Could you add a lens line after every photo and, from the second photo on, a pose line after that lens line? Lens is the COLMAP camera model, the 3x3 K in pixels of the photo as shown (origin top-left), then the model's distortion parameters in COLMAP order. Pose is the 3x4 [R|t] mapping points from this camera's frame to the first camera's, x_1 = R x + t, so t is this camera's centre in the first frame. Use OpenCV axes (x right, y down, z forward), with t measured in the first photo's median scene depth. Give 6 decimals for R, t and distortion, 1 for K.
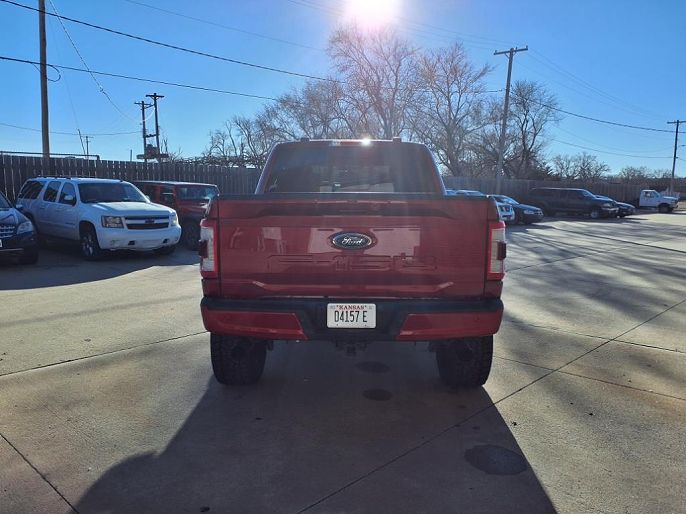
lens RADIAL K [[555.3, 0, 340.2], [0, 555.3, 259.5], [0, 0, 1]] dist [0.059905, -0.072588]
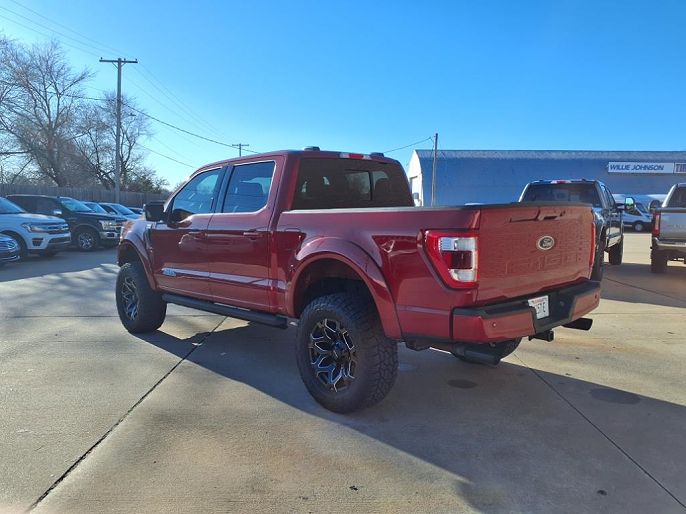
lens RADIAL K [[555.3, 0, 340.2], [0, 555.3, 259.5], [0, 0, 1]] dist [0.059905, -0.072588]
pose [[0.713954, -0.076892, 0.695958, -0.126331], [0.093114, 0.995550, 0.014470, -0.006471], [-0.693974, 0.054472, 0.717936, 0.051537]]
